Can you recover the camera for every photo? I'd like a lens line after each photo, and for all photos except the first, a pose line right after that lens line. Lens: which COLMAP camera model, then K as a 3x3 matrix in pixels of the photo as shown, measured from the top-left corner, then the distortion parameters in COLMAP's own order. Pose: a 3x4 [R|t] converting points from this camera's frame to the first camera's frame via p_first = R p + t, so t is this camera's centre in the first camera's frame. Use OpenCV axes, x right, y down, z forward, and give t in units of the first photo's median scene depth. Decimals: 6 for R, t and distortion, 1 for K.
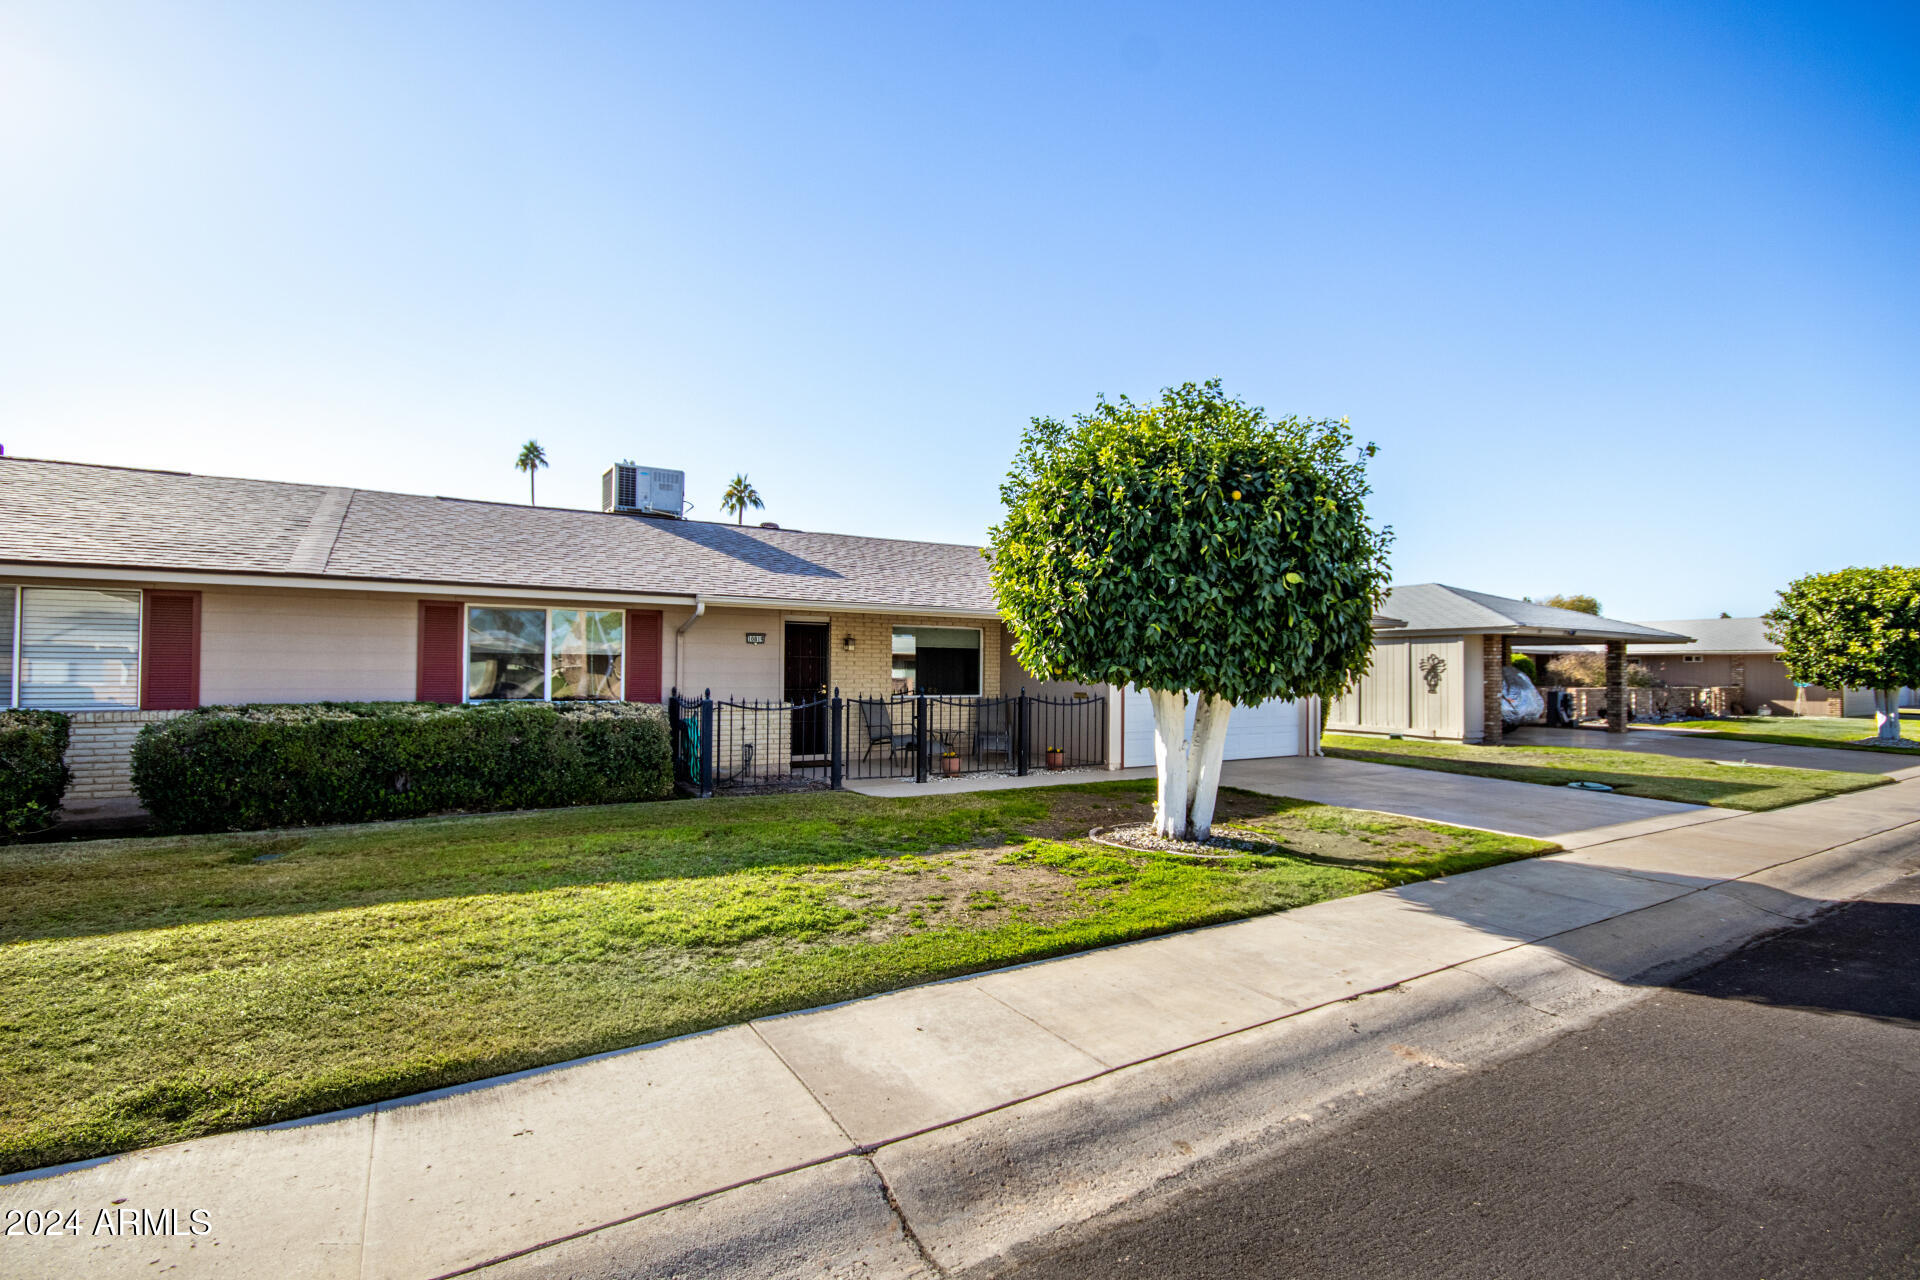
lens RADIAL K [[886.7, 0, 952.3], [0, 886.7, 649.7], [0, 0, 1]] dist [0.004332, 0.001026]
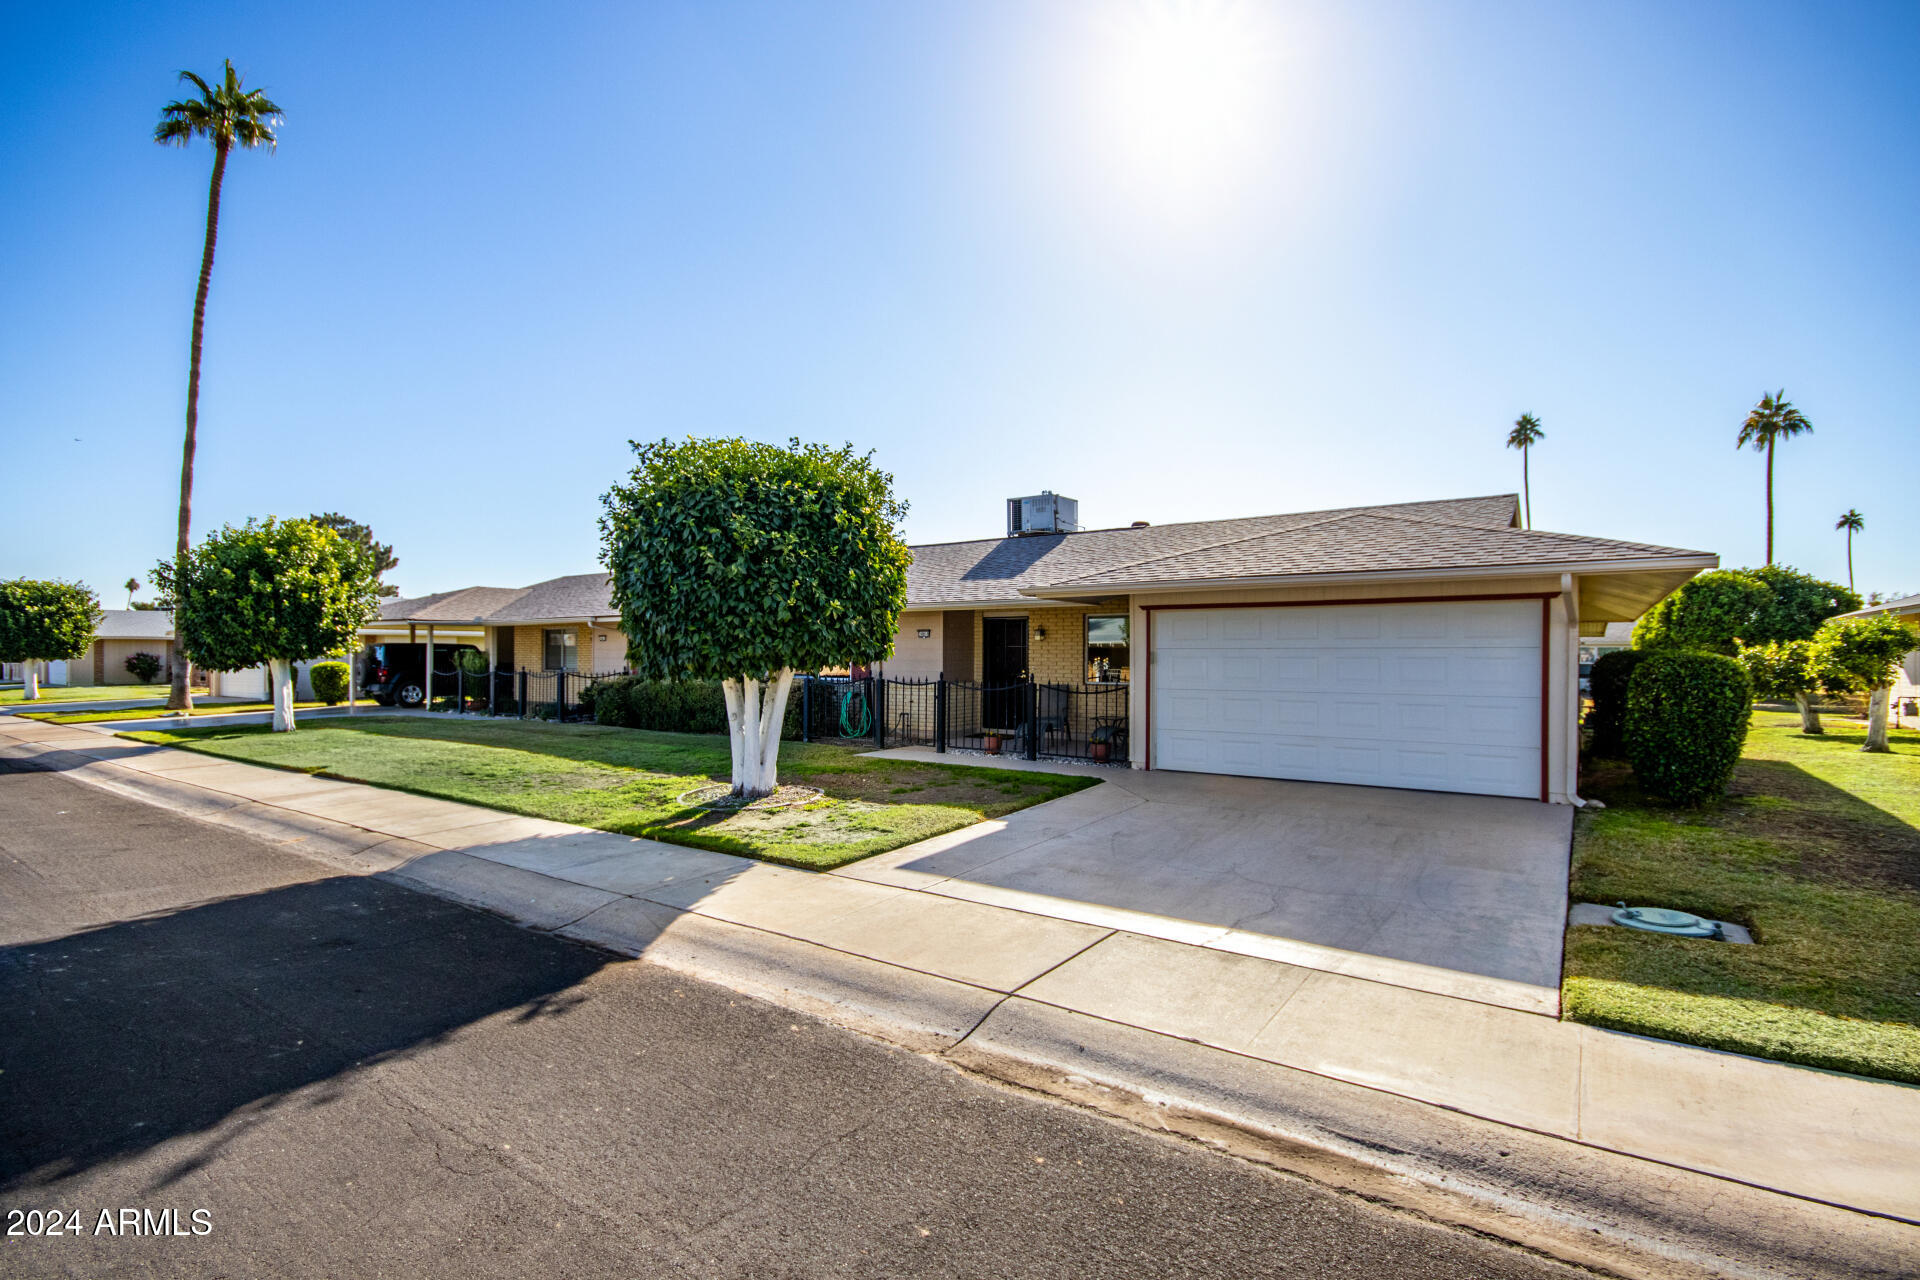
lens RADIAL K [[886.7, 0, 962.5], [0, 886.7, 652.2], [0, 0, 1]] dist [0.004332, 0.001026]
pose [[0.394668, -0.007723, -0.918791, 1.038743], [0.020936, 0.999781, 0.000590, 0.016078], [0.918585, -0.019469, 0.394744, 0.549796]]
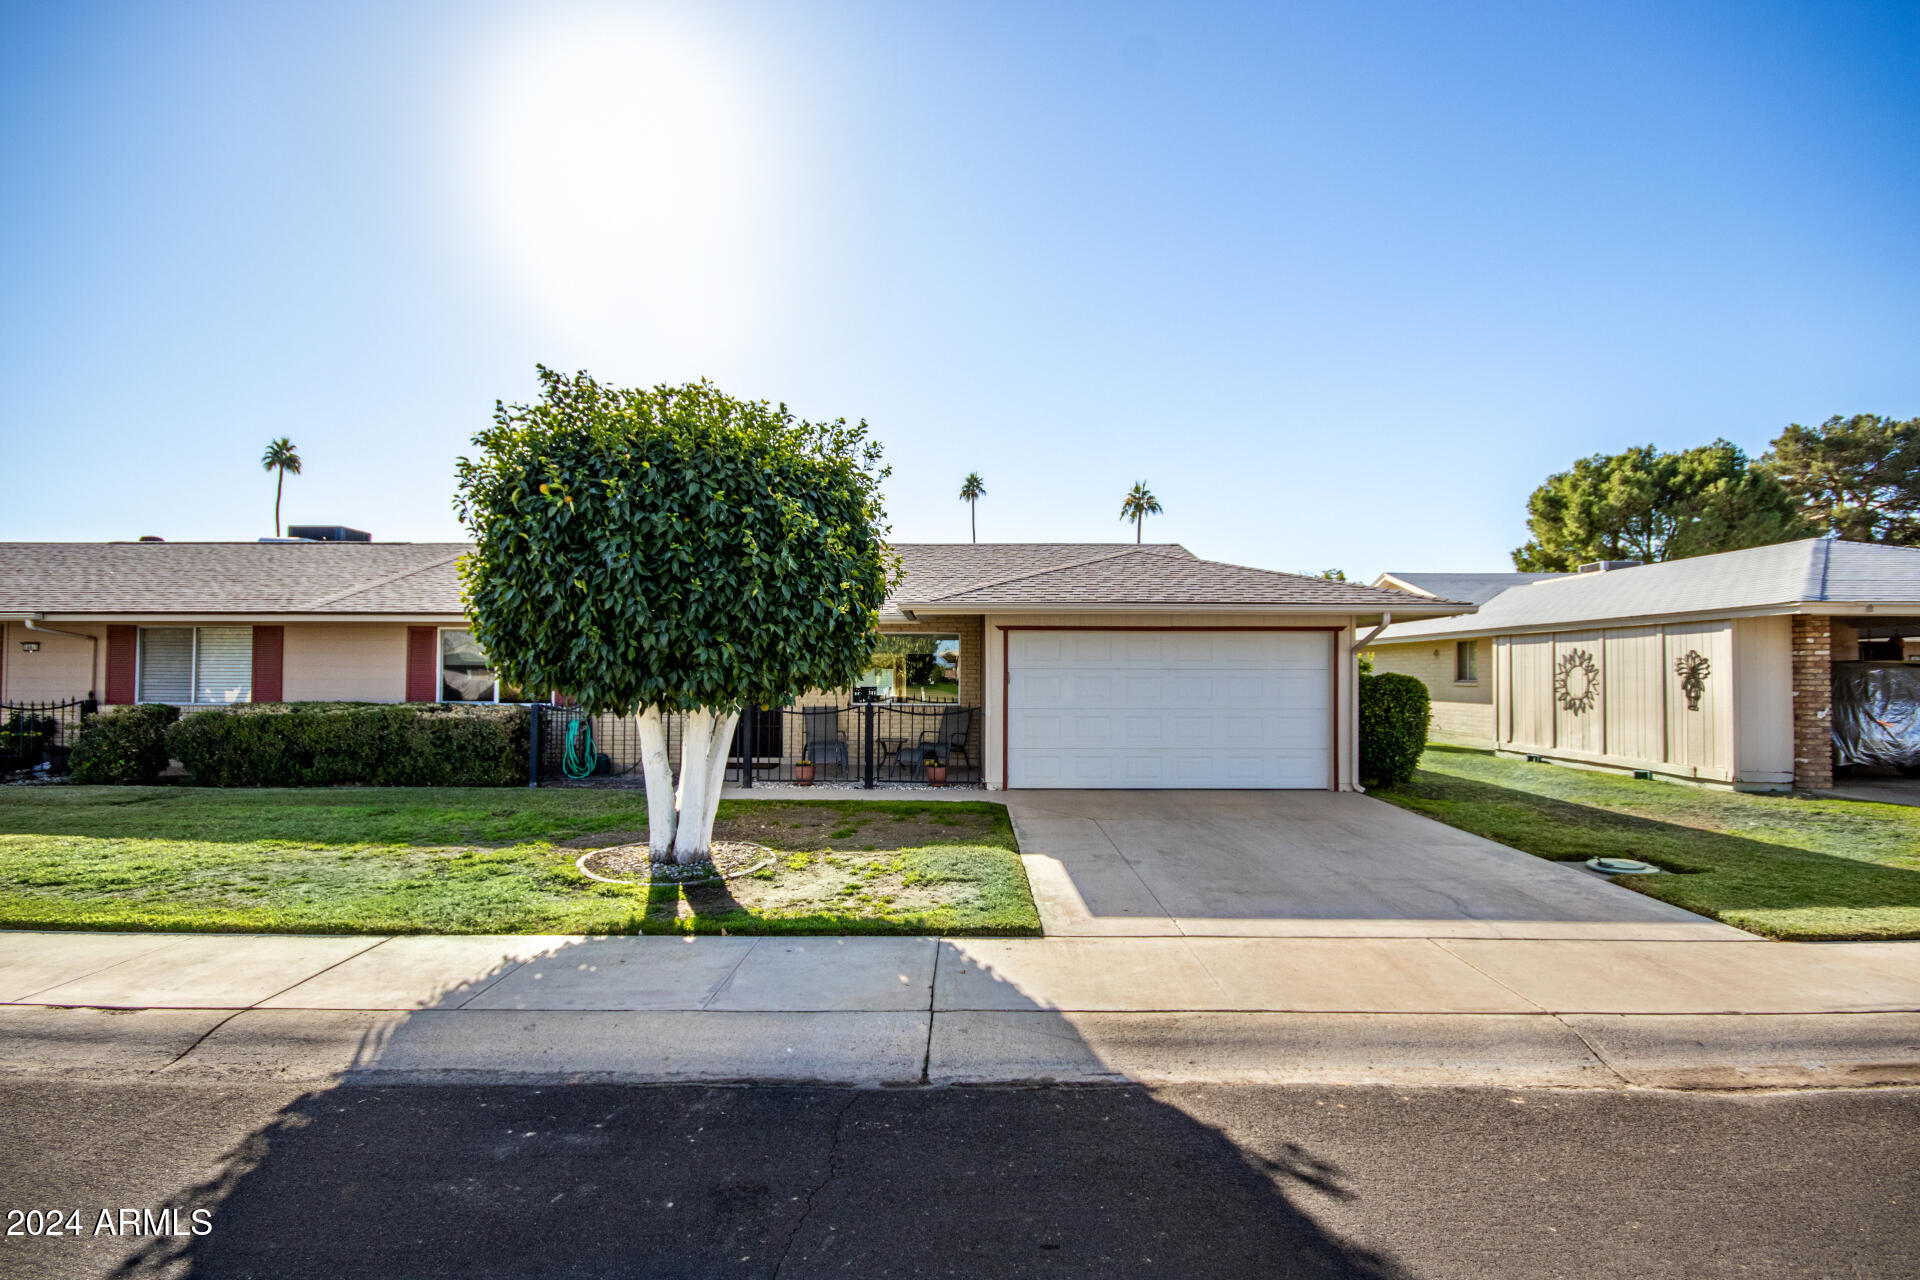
lens RADIAL K [[886.7, 0, 959.4], [0, 886.7, 656.1], [0, 0, 1]] dist [0.004332, 0.001026]
pose [[0.848742, -0.015228, -0.528589, 0.694773], [0.014740, 0.999878, -0.005138, 0.007304], [0.528602, -0.003430, 0.848863, 0.262283]]
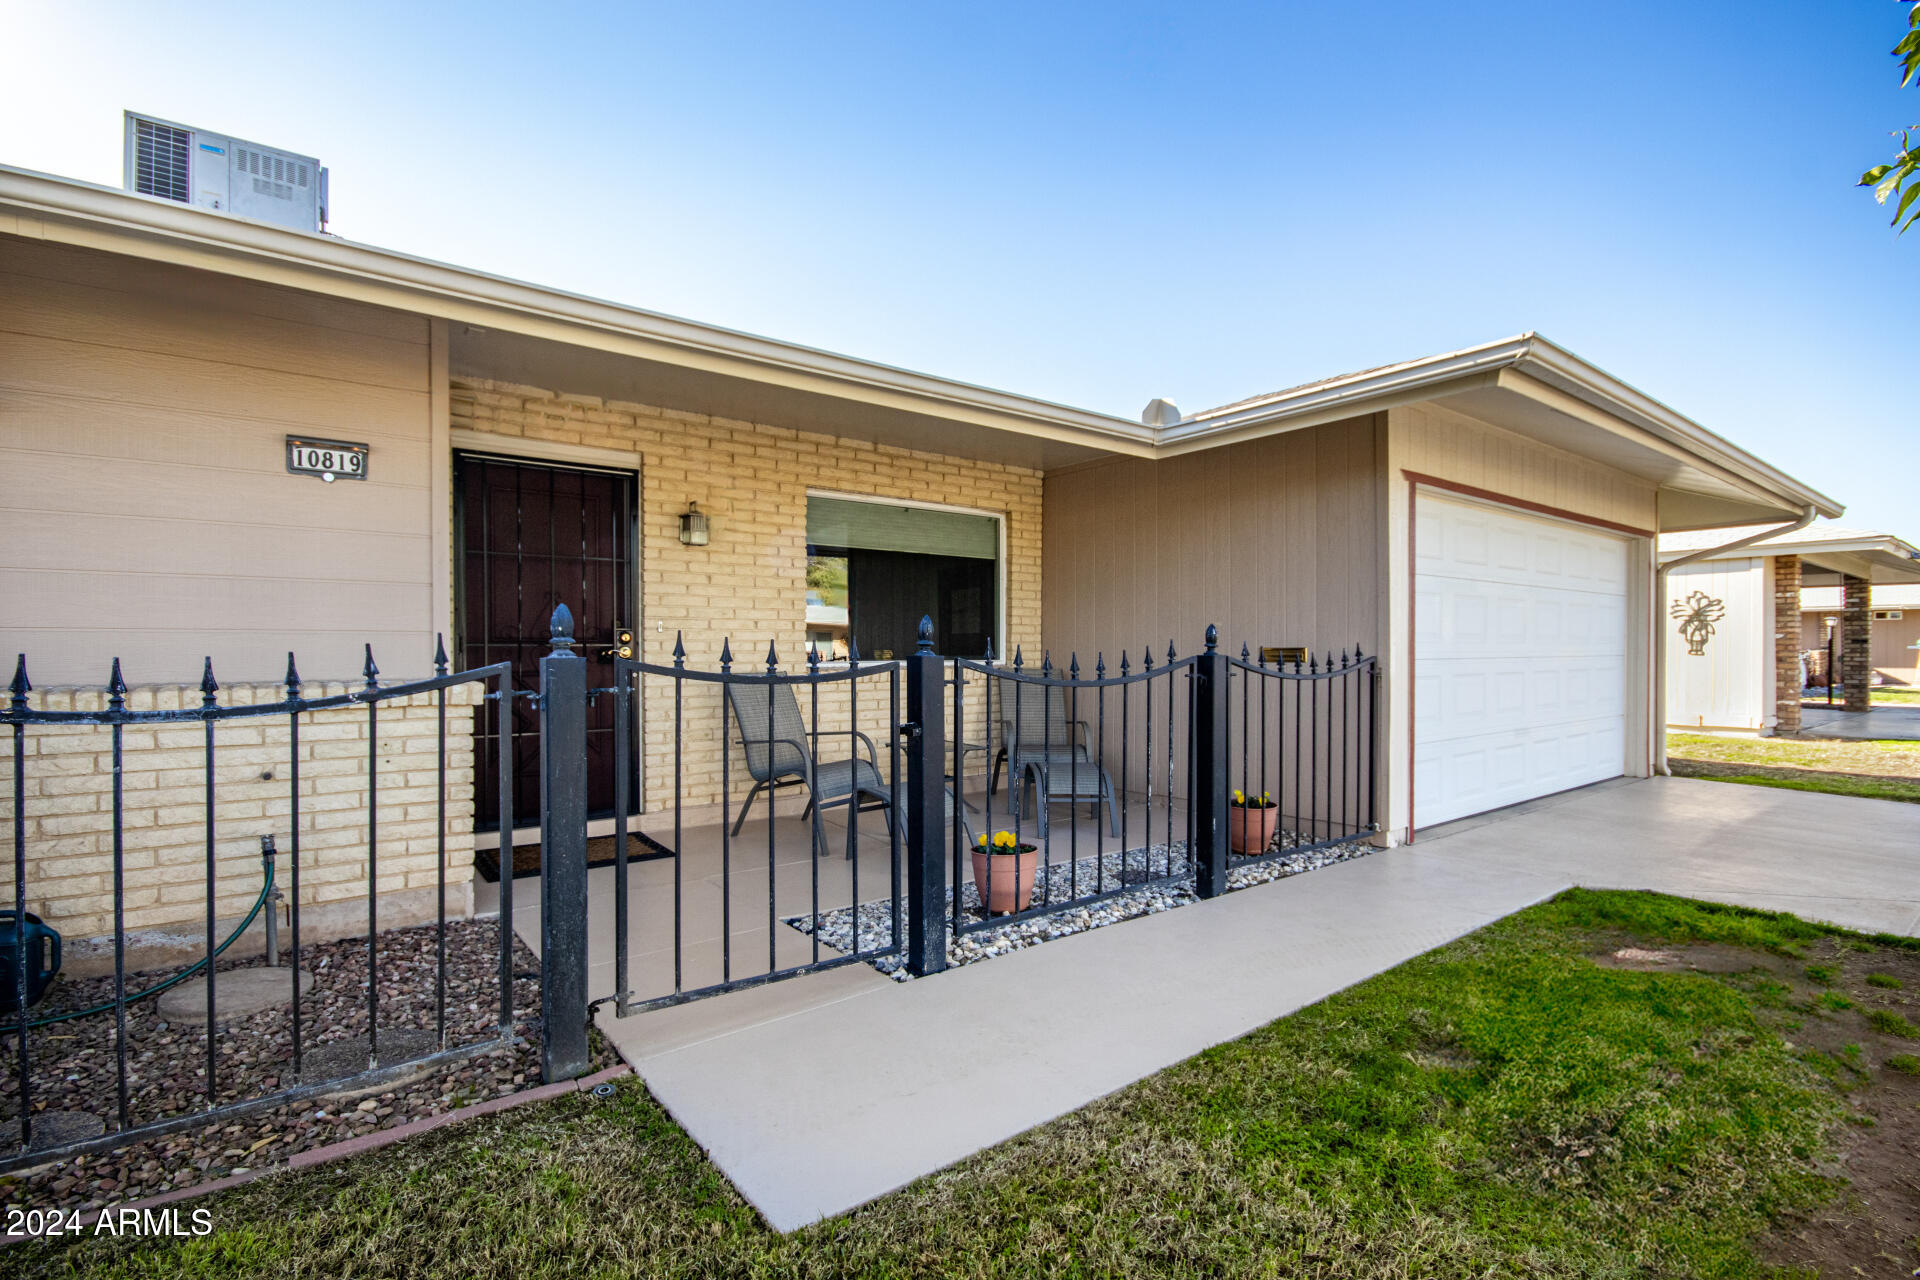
lens RADIAL K [[886.7, 0, 943.5], [0, 886.7, 646.0], [0, 0, 1]] dist [0.004332, 0.001026]
pose [[0.995441, -0.006802, 0.095140, -0.052659], [0.004807, 0.999764, 0.021185, 0.044171], [-0.095262, -0.020631, 0.995238, 0.713730]]
